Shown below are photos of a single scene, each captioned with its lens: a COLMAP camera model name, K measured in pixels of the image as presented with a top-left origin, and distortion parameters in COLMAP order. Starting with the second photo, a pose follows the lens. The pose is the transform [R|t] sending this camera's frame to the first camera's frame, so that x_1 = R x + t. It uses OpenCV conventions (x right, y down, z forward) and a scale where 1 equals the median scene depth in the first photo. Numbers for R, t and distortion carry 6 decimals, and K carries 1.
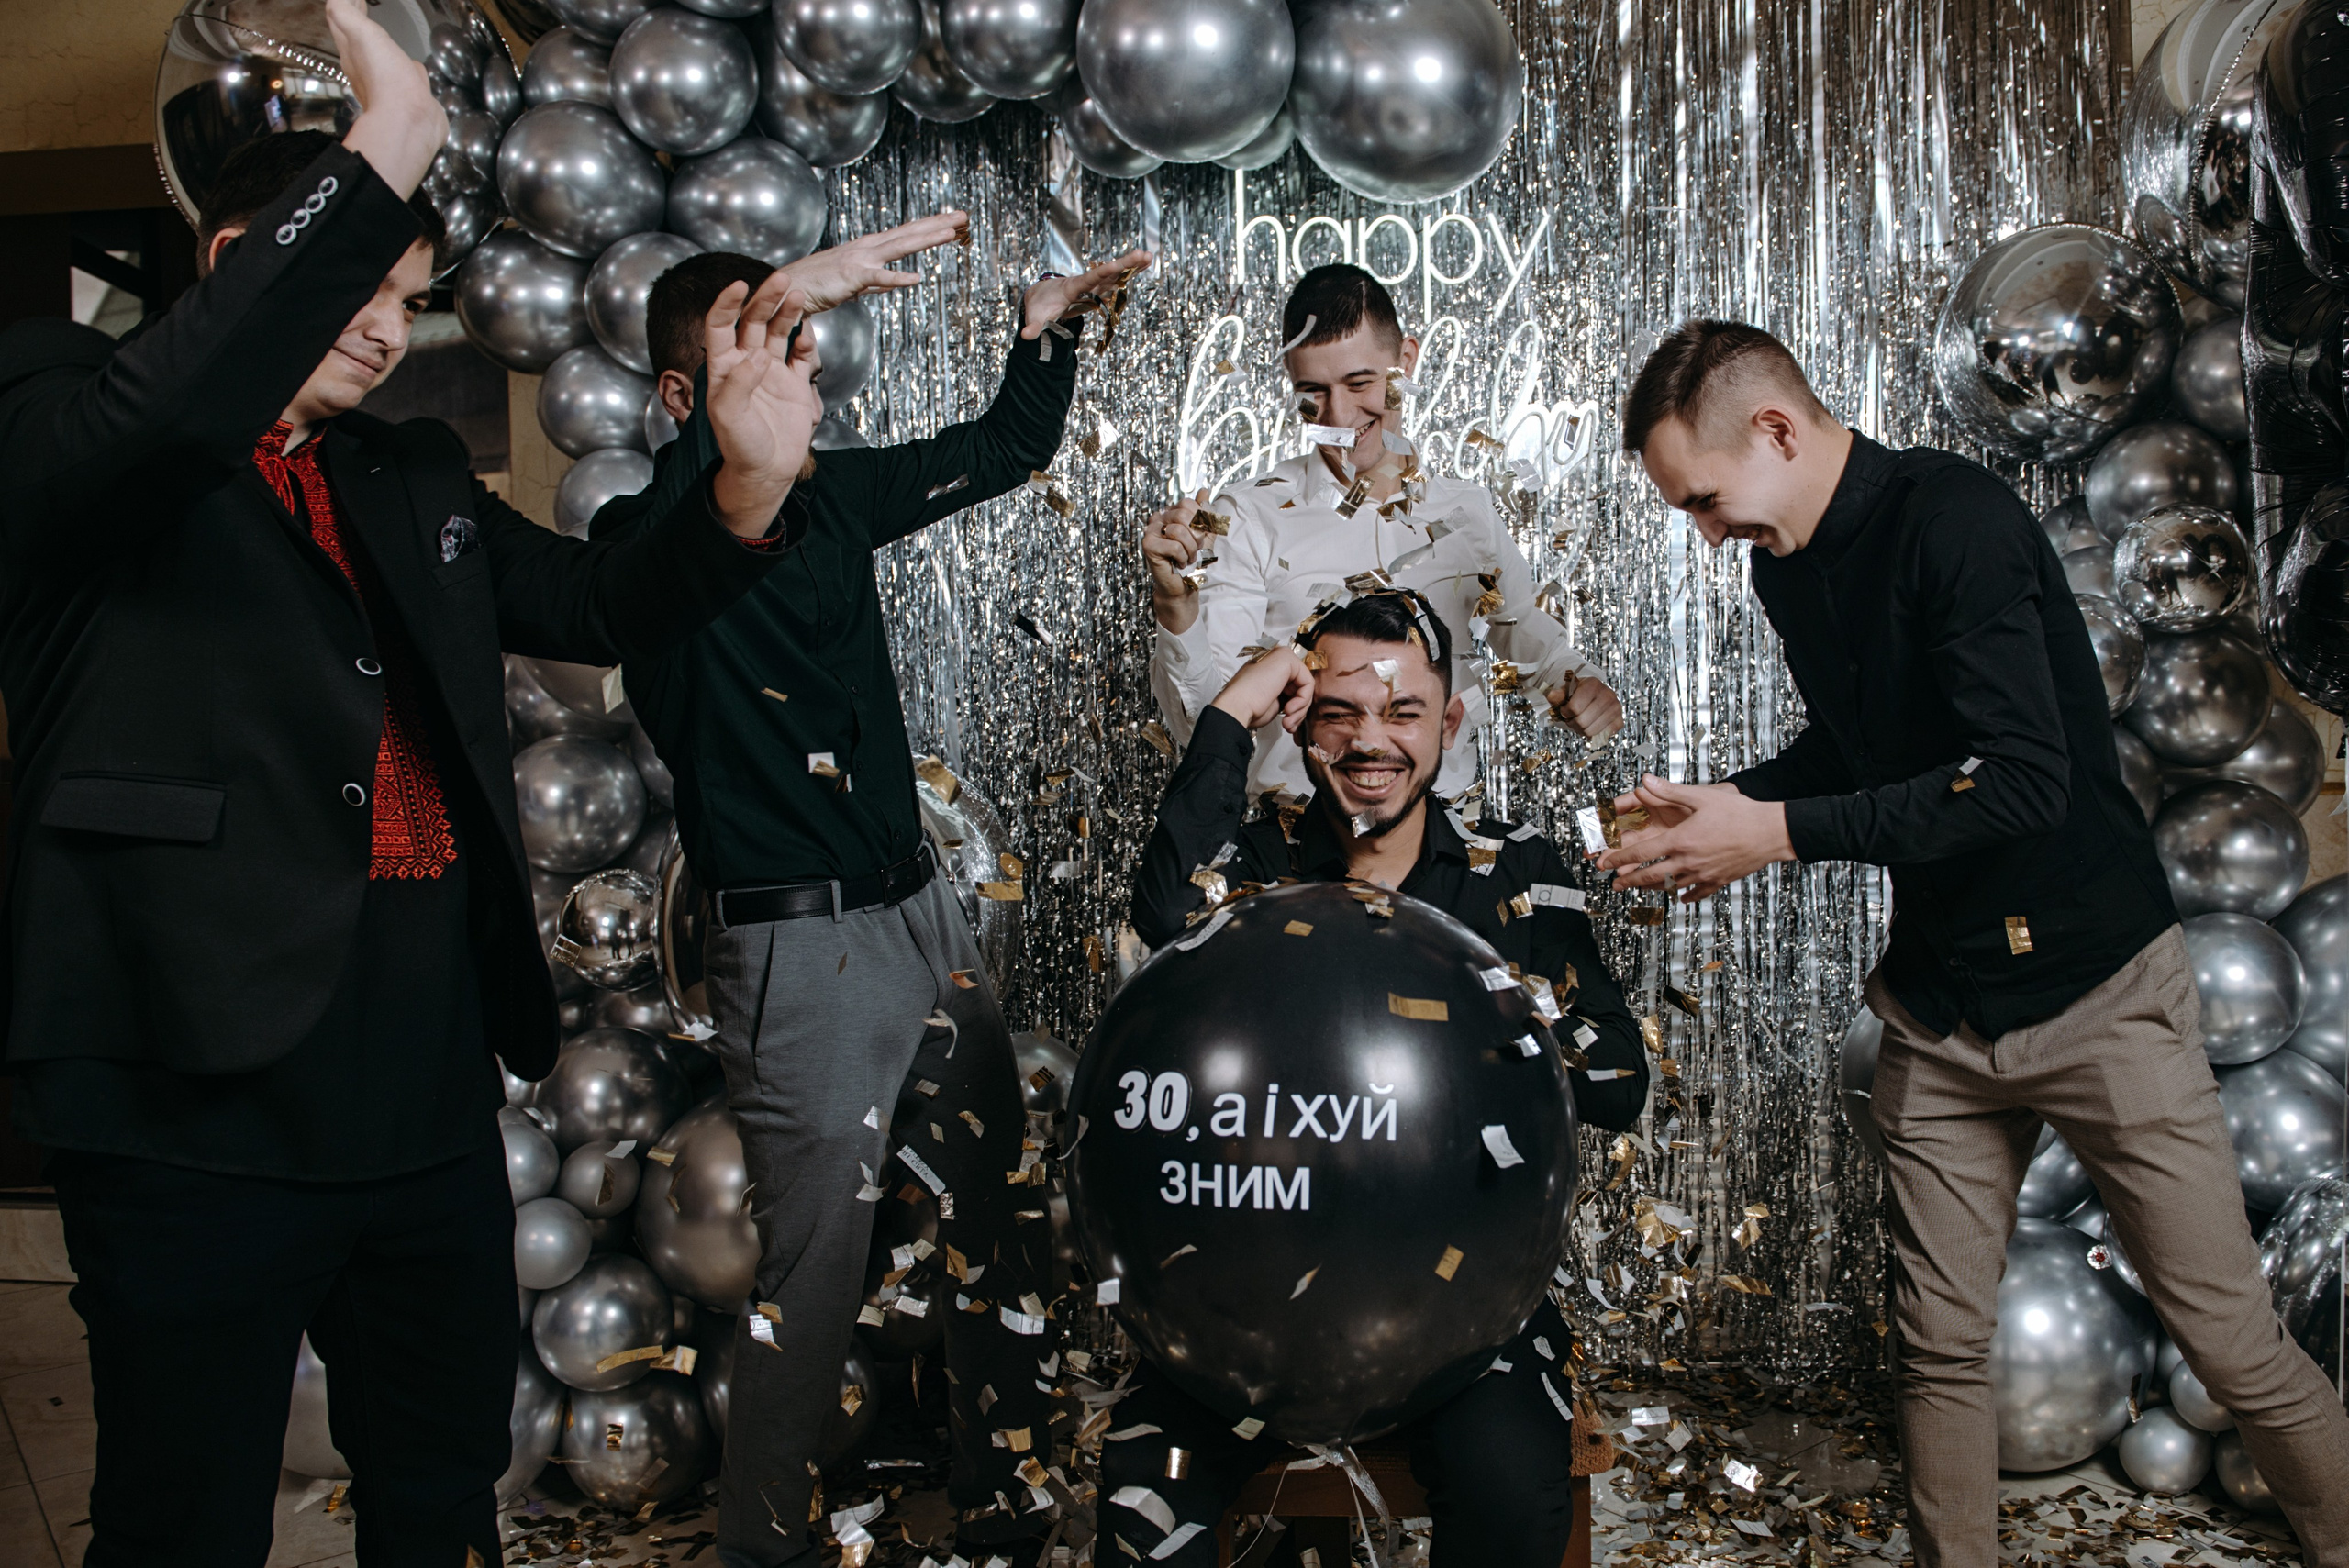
lens RADIAL K [[1861.6, 0, 1328.4], [0, 1861.6, 797.7], [0, 0, 1]] dist [-0.053314, -0.005971]
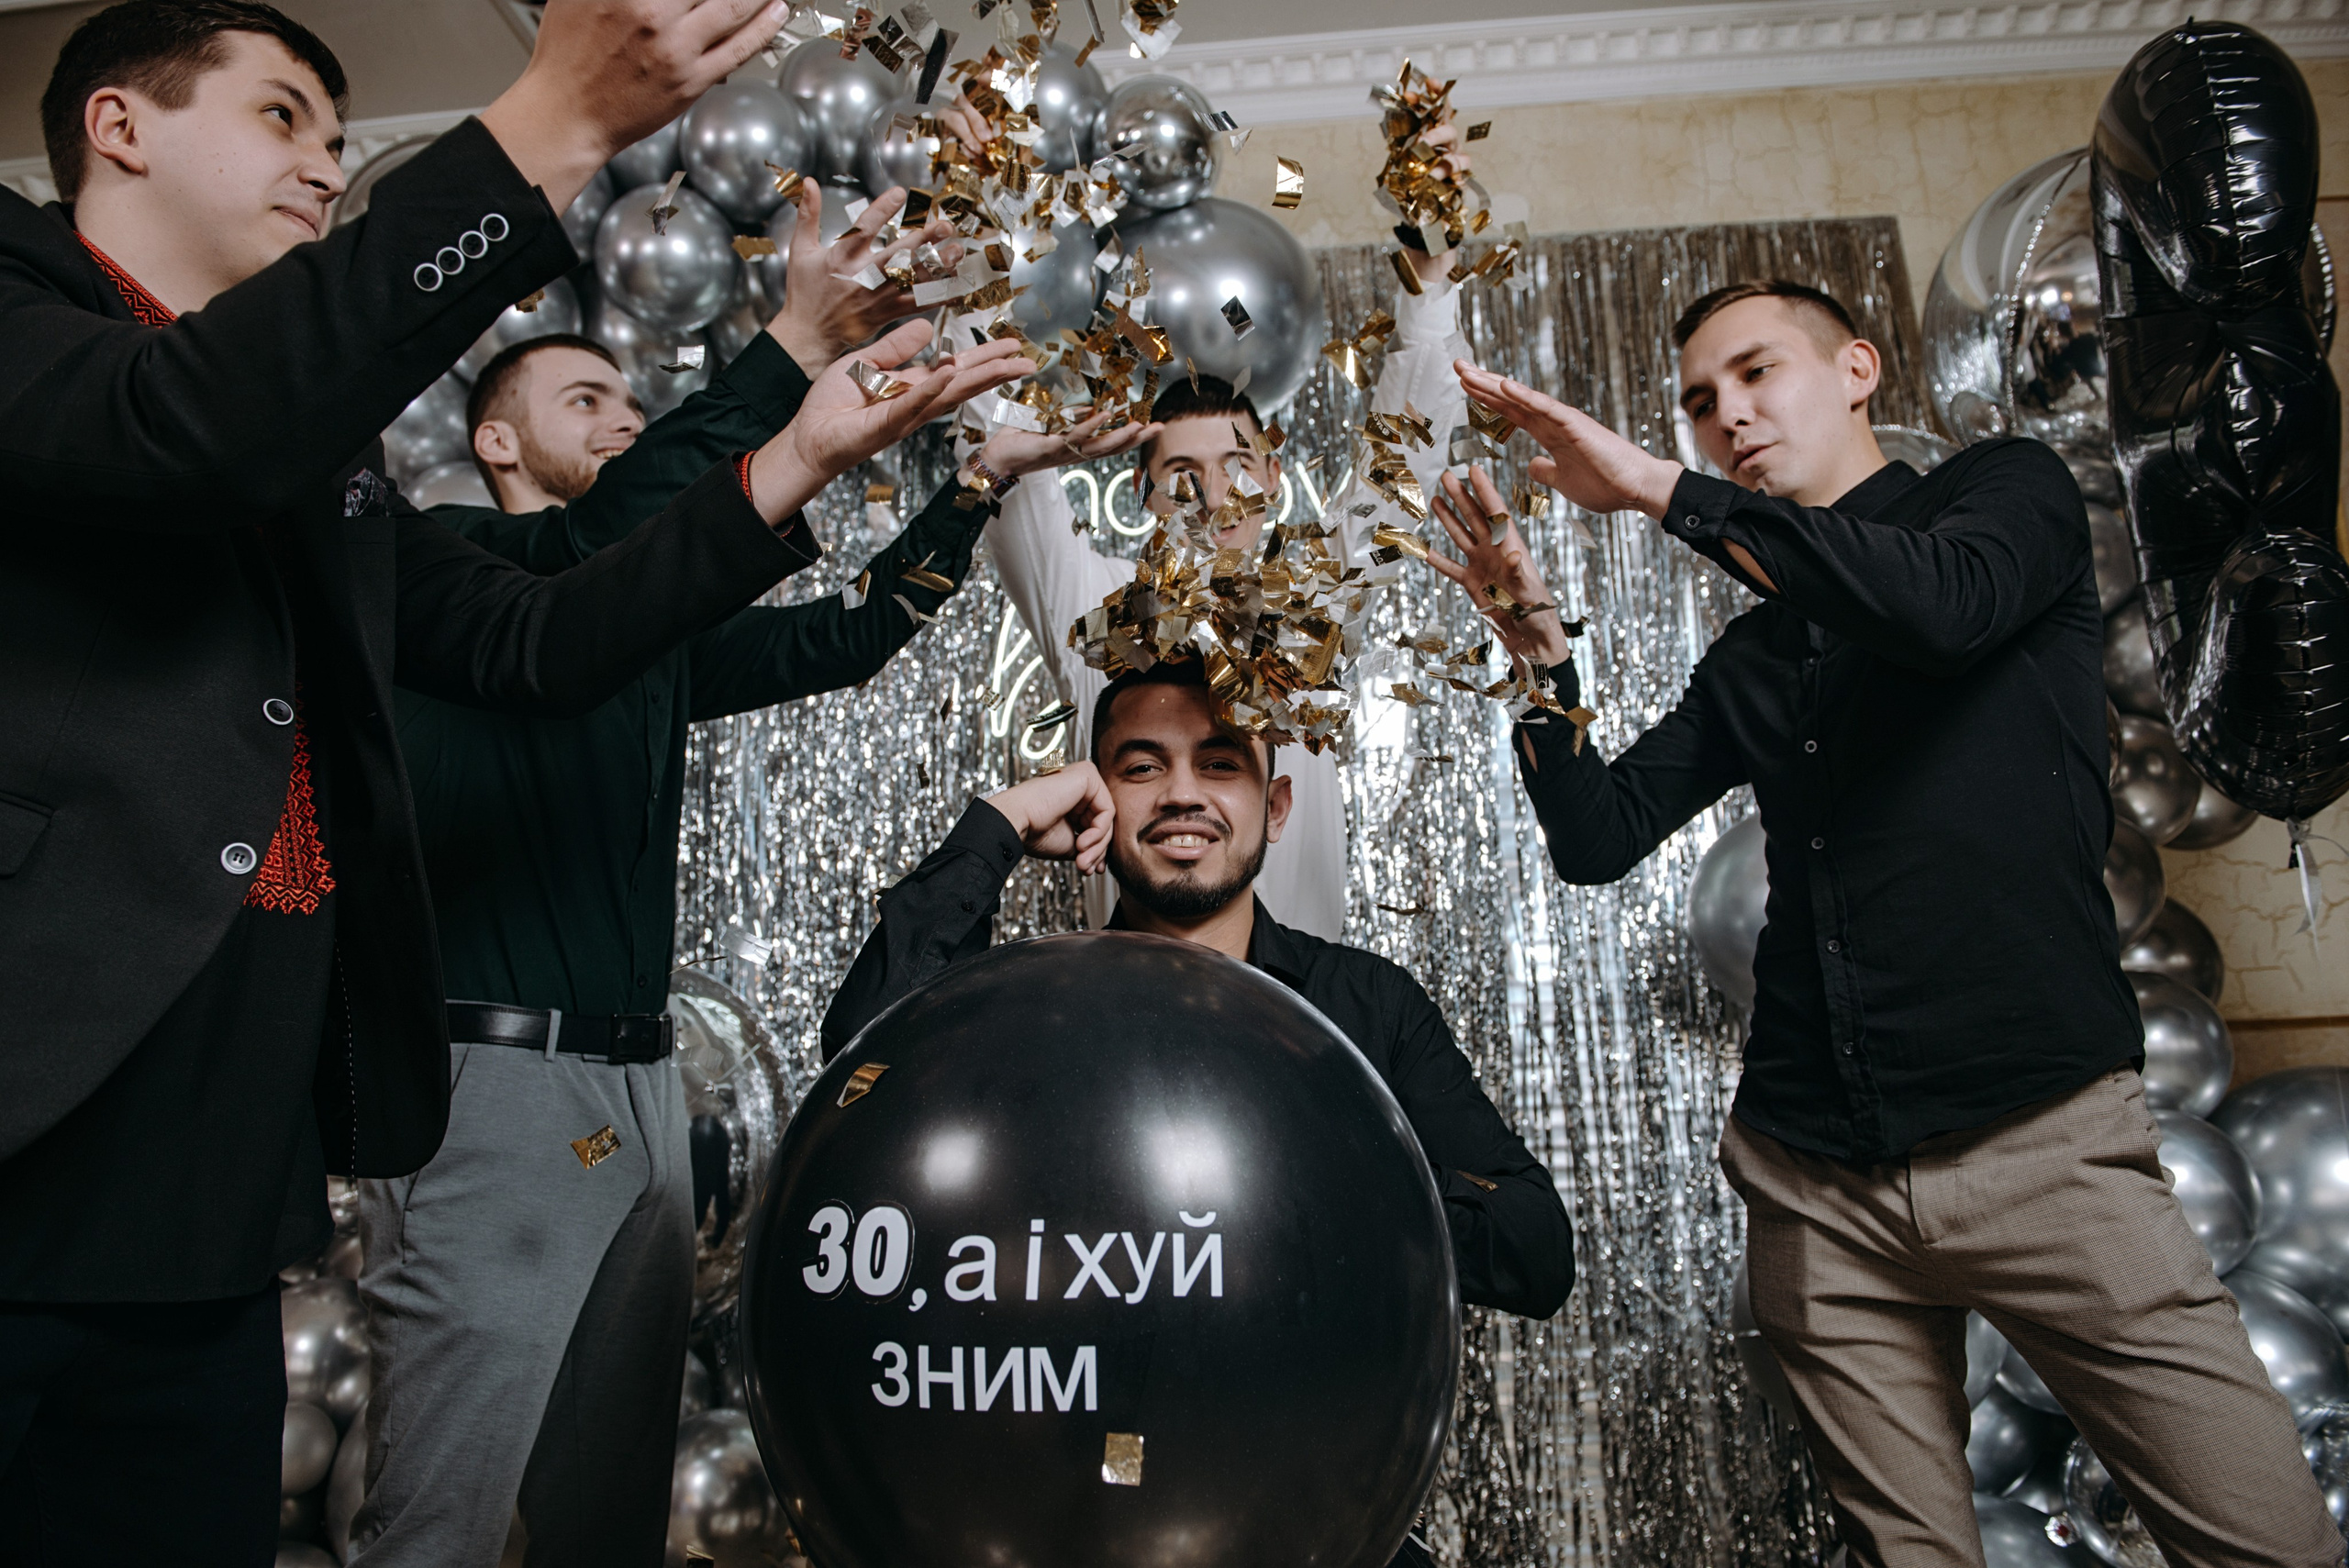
lens RADIAL K [[1606.7, 0, 1168.4], [0, 1606.7, 799.5], [0, 0, 1]] dist [-0.049159, -0.017131]
pose [[0.999853, -0.013412, -0.010690, 0.023520], [0.010279, 0.967529, -0.252549, 0.091865], [0.013730, 0.252402, 0.967525, 0.204248]]
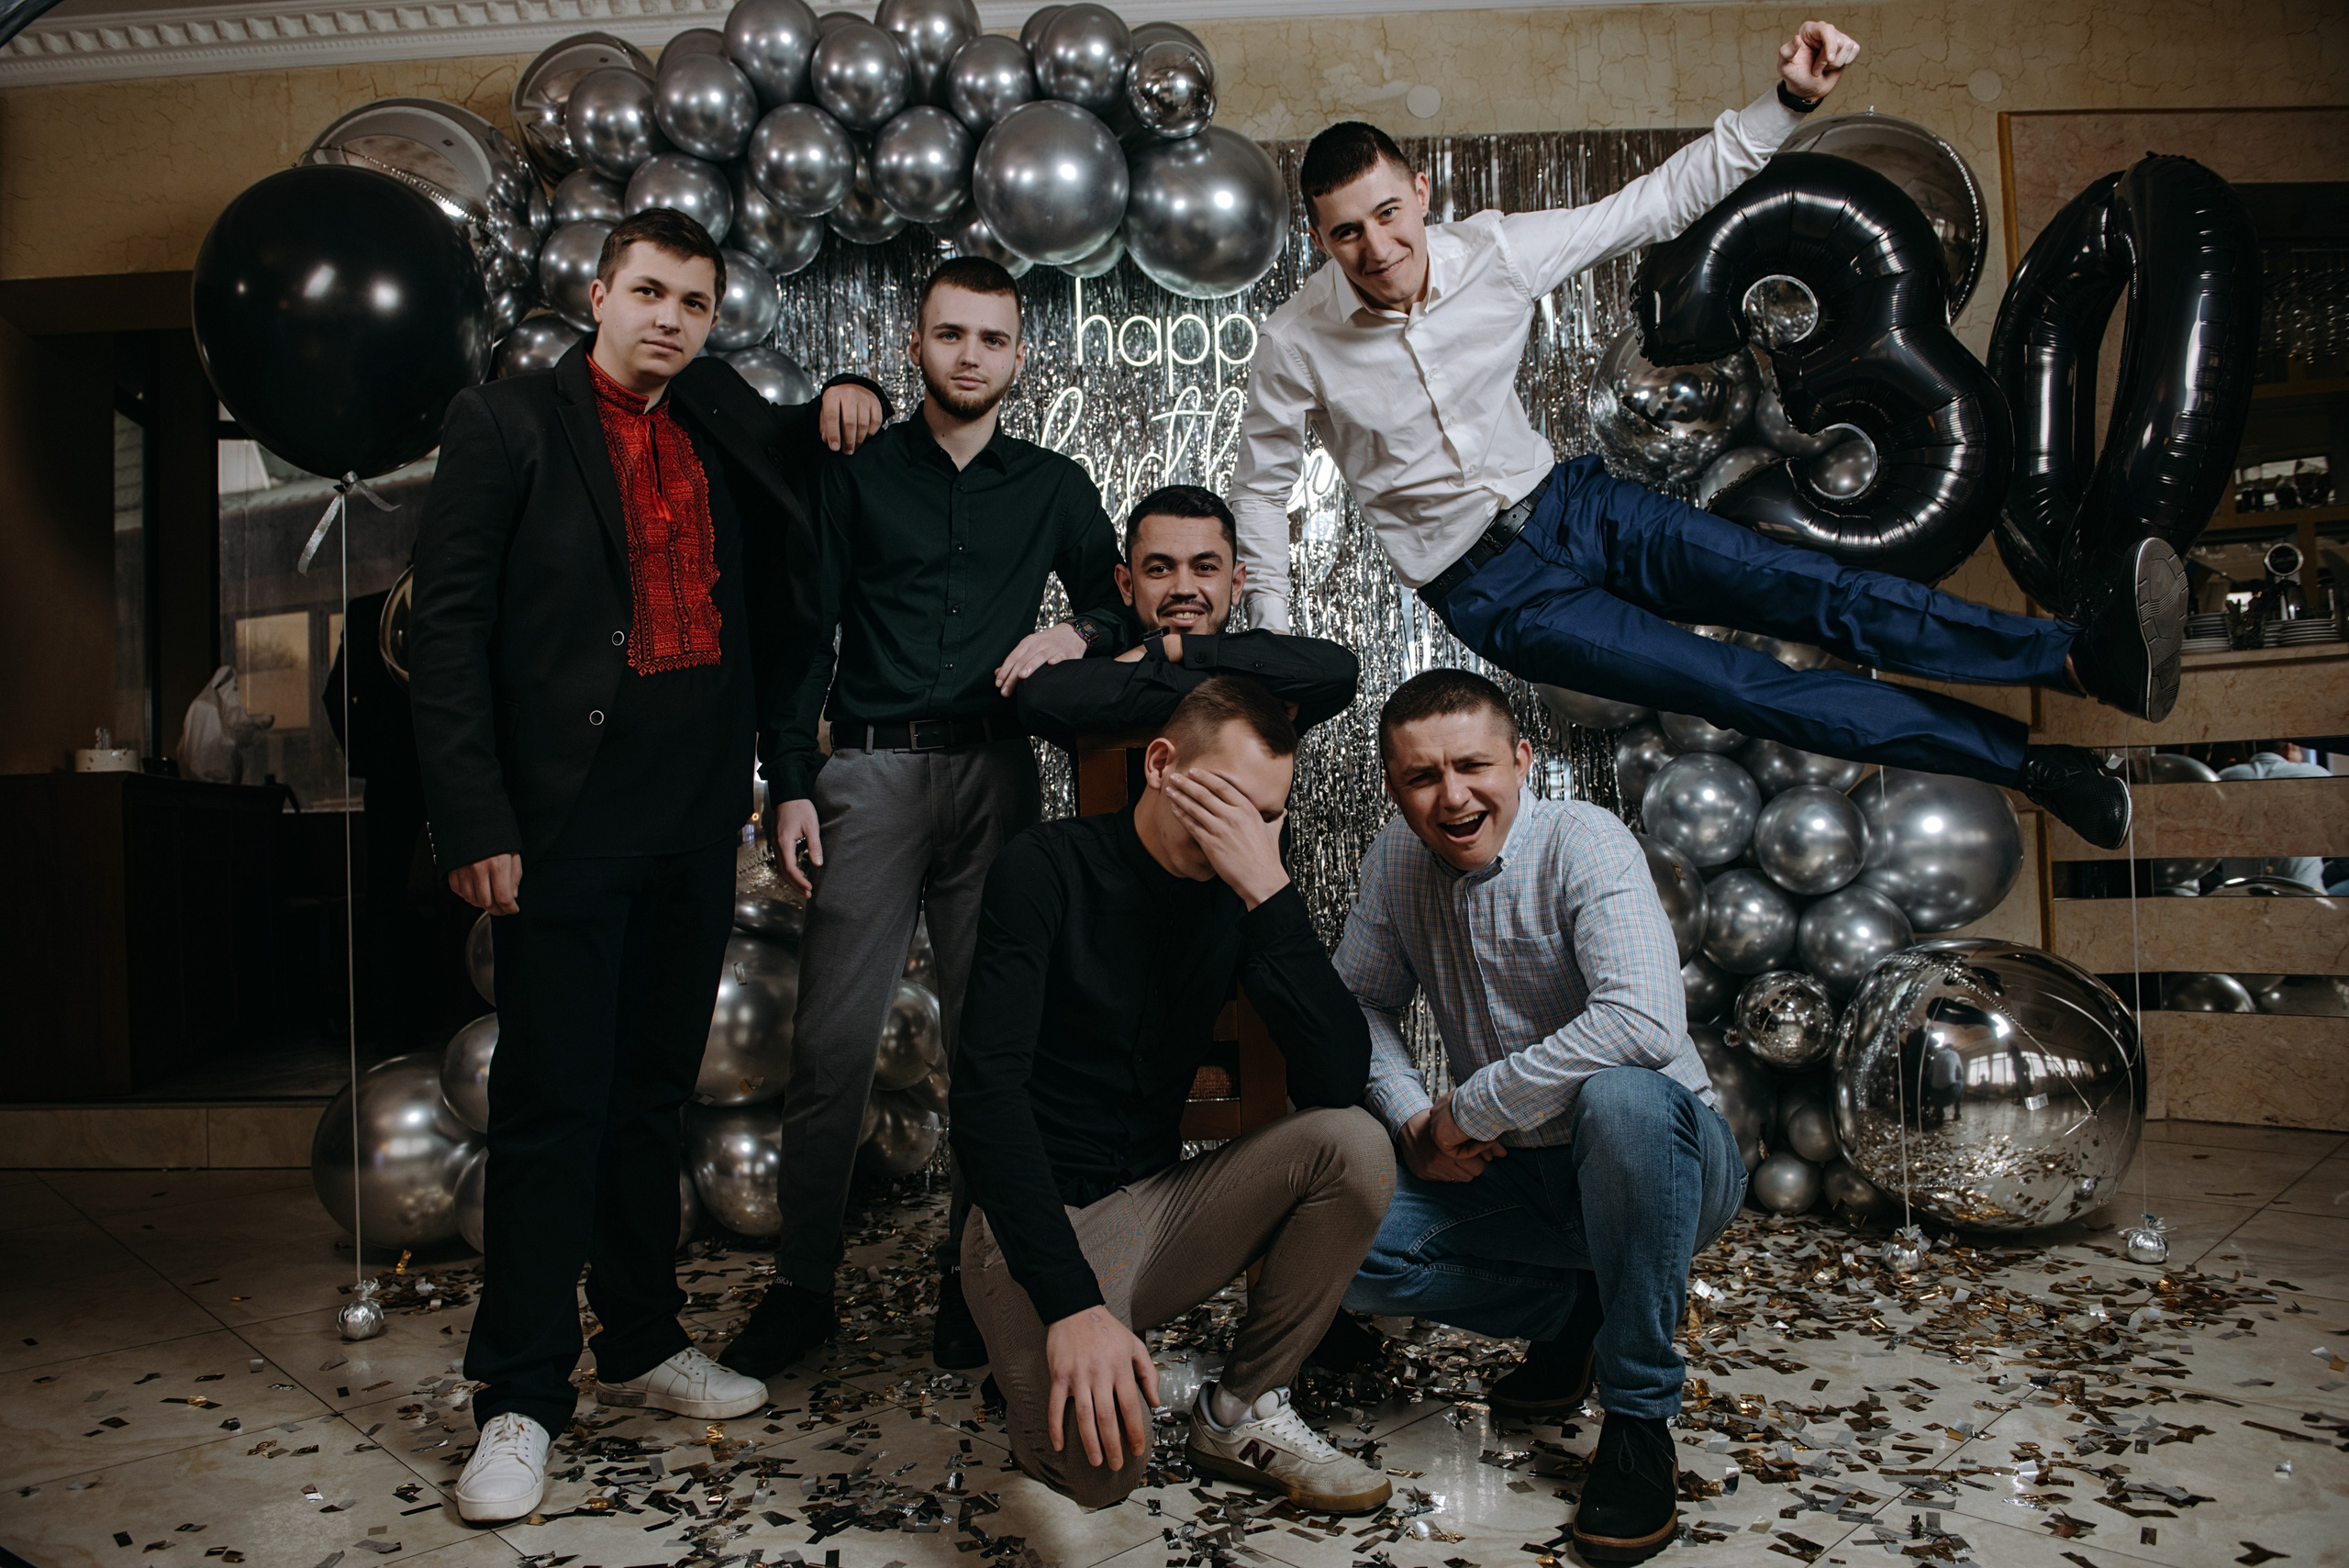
lens RADIAL K [[1636.5, 0, 1159.6], [0, 1636.5, 793.3], [0, 0, 1]] dist [-0.052439, -0.000220]
pose [[0.998553, -0.012150, 0.052391, -0.060200], [0.016378, 0.996575, -0.081057, 0.143252], [-0.051226, 0.081797, 0.995332, -0.176556]]
